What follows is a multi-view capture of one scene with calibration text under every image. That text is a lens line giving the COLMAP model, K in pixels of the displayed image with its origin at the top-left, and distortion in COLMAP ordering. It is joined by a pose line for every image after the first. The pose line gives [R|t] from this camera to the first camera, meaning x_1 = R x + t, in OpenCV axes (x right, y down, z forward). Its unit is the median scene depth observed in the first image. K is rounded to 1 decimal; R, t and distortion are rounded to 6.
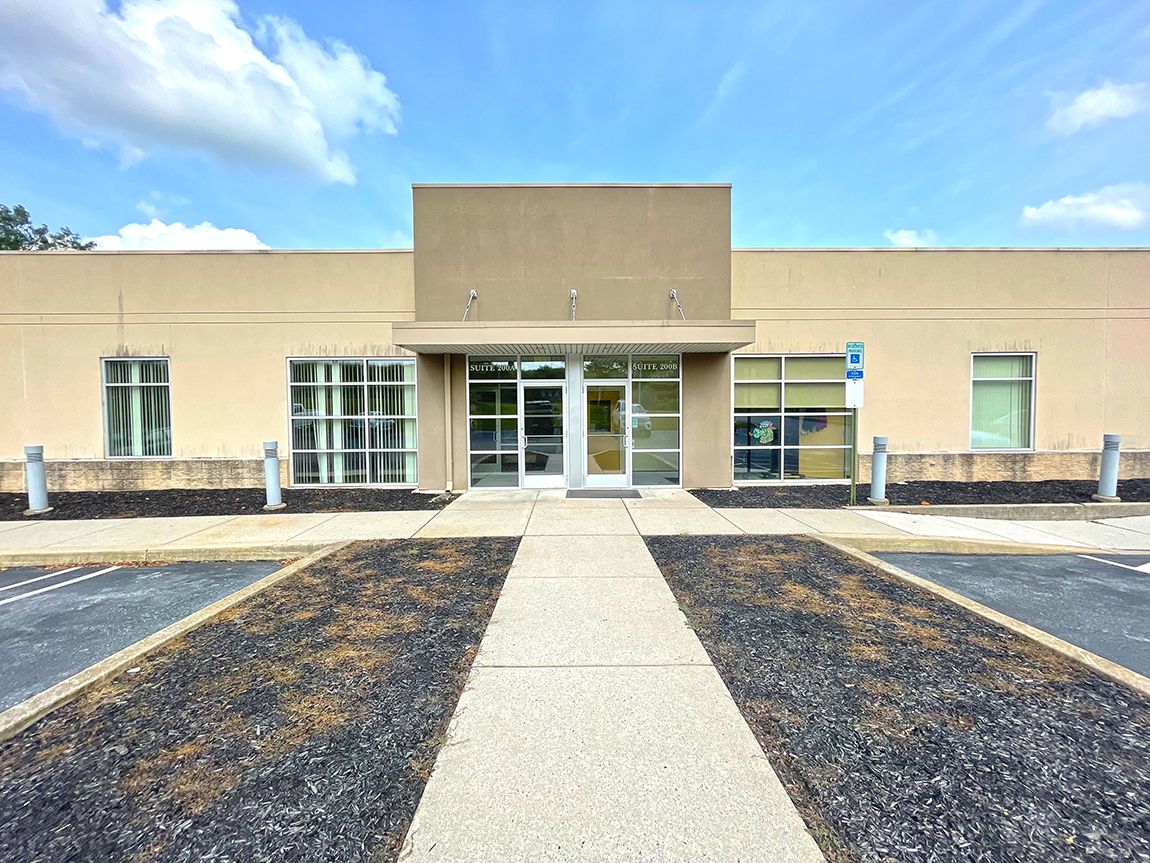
lens RADIAL K [[462.5, 0, 575.0], [0, 462.5, 431.5], [0, 0, 1]] dist [-0.006764, 0.000337]
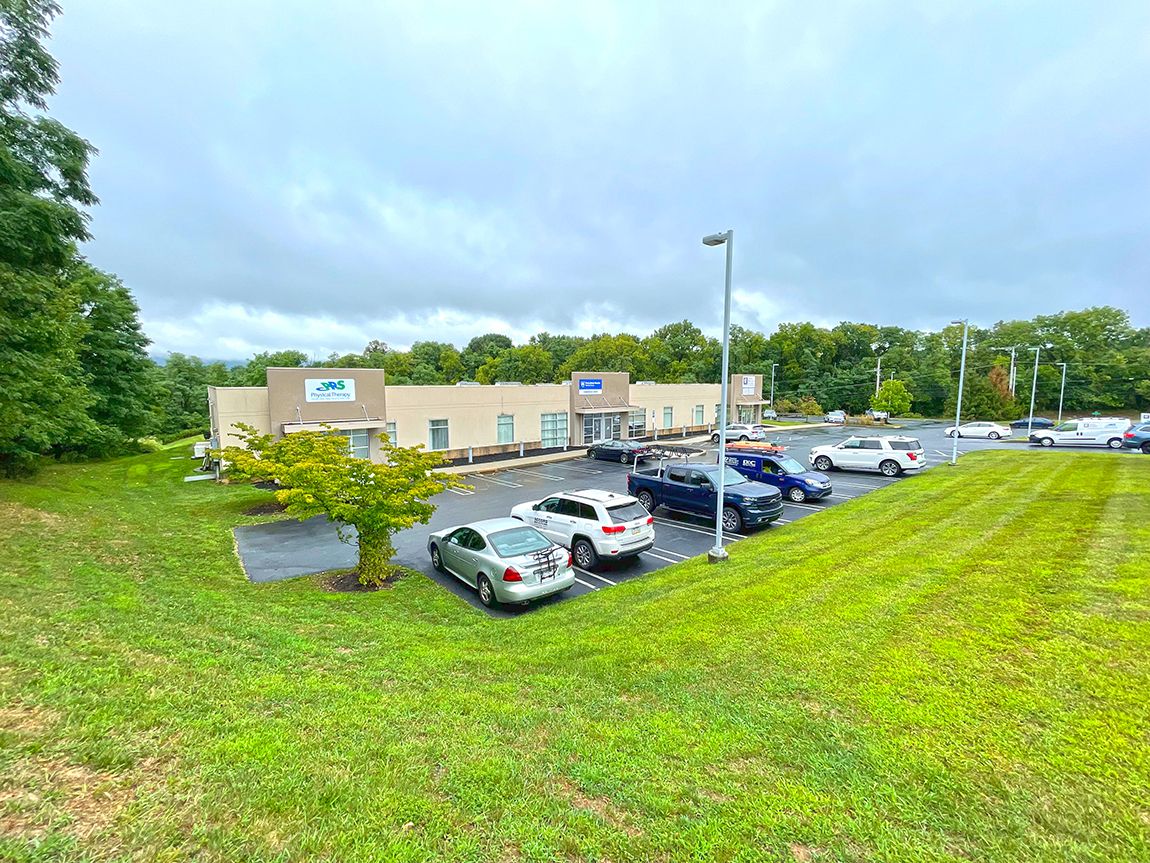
lens RADIAL K [[462.5, 0, 575.0], [0, 462.5, 431.5], [0, 0, 1]] dist [-0.006764, 0.000337]
pose [[0.810888, -0.062570, 0.581847, -2.682248], [0.034122, 0.997631, 0.059727, -0.245082], [-0.584206, -0.028578, 0.811102, -2.349595]]
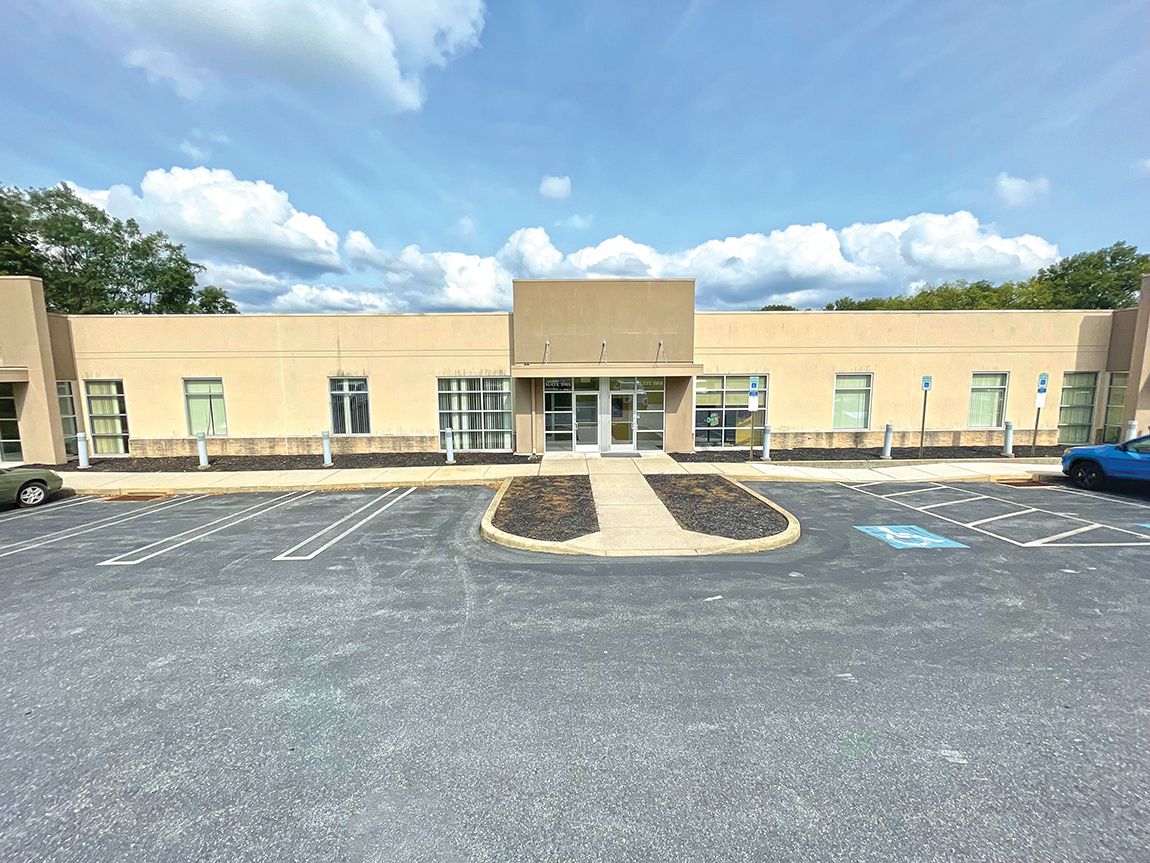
lens RADIAL K [[462.5, 0, 575.0], [0, 462.5, 431.5], [0, 0, 1]] dist [-0.006764, 0.000337]
pose [[0.999941, -0.000241, 0.010835, -0.126534], [-0.000658, 0.996559, 0.082884, -0.099774], [-0.010818, -0.082887, 0.996500, -0.736460]]
